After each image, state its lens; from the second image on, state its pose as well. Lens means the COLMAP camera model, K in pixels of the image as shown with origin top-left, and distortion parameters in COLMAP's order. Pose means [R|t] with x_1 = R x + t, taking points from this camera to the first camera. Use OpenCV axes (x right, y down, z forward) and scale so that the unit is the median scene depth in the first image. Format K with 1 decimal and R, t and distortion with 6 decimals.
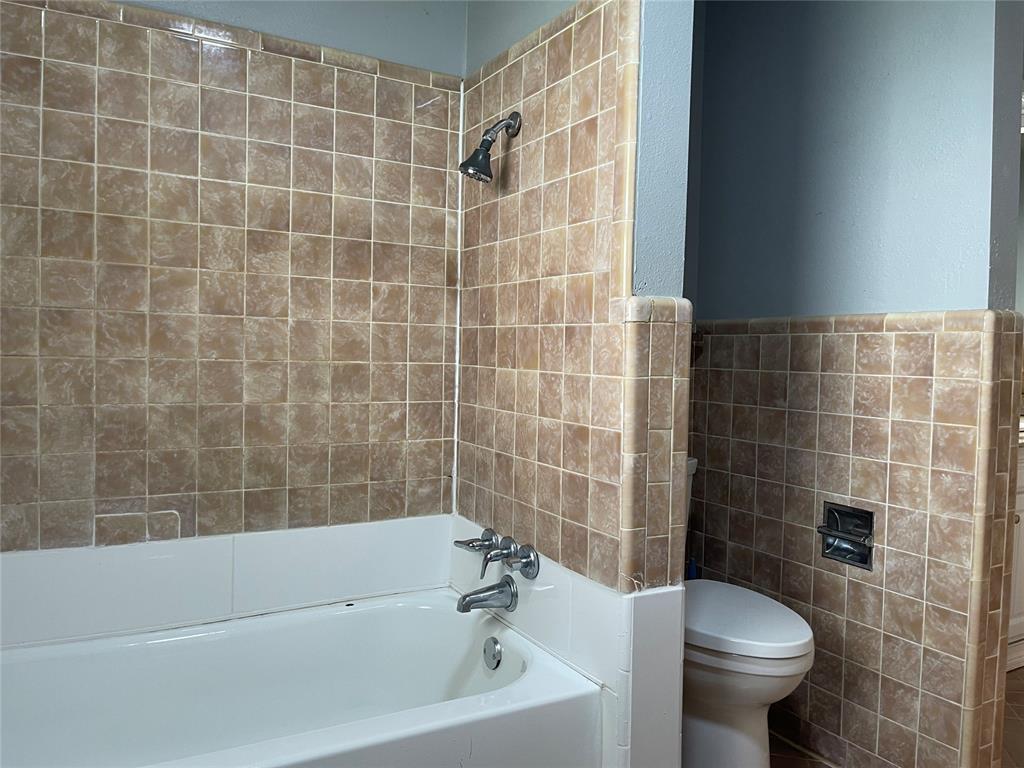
lens RADIAL K [[786.4, 0, 504.8], [0, 786.4, 376.5], [0, 0, 1]] dist [0.079141, -0.120620]
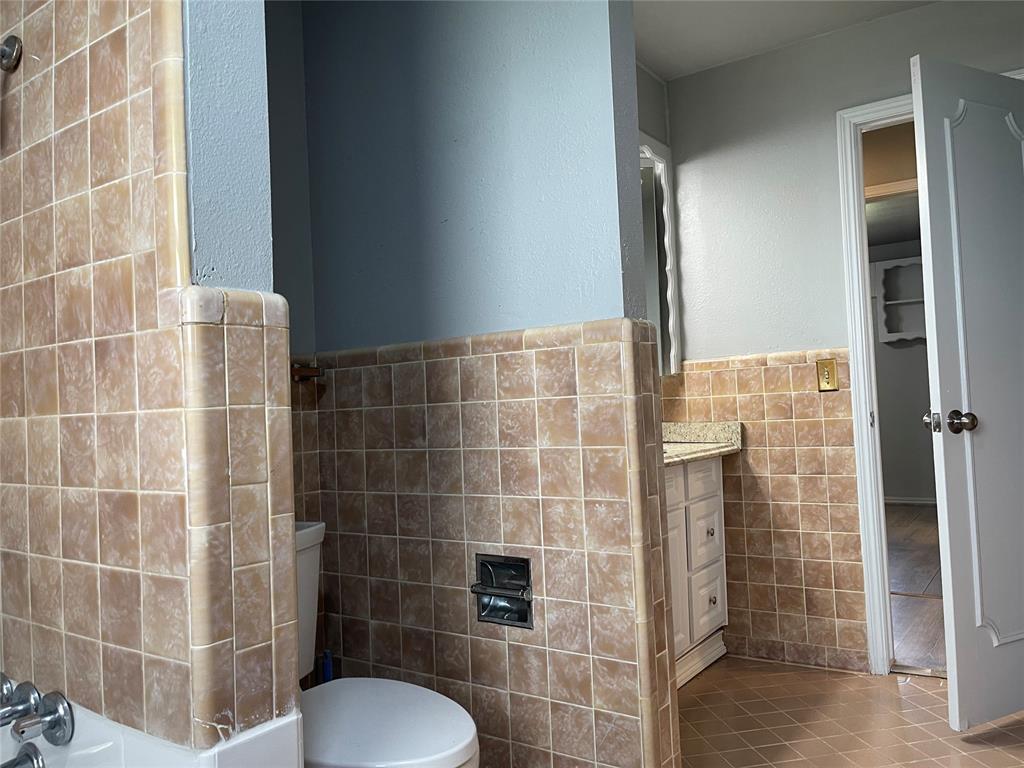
lens RADIAL K [[786.4, 0, 504.8], [0, 786.4, 376.5], [0, 0, 1]] dist [0.079141, -0.120620]
pose [[0.902995, -0.043453, 0.427448, 0.092835], [0.079207, 0.994657, -0.066213, 0.032345], [-0.422287, 0.093647, 0.901612, 0.248722]]
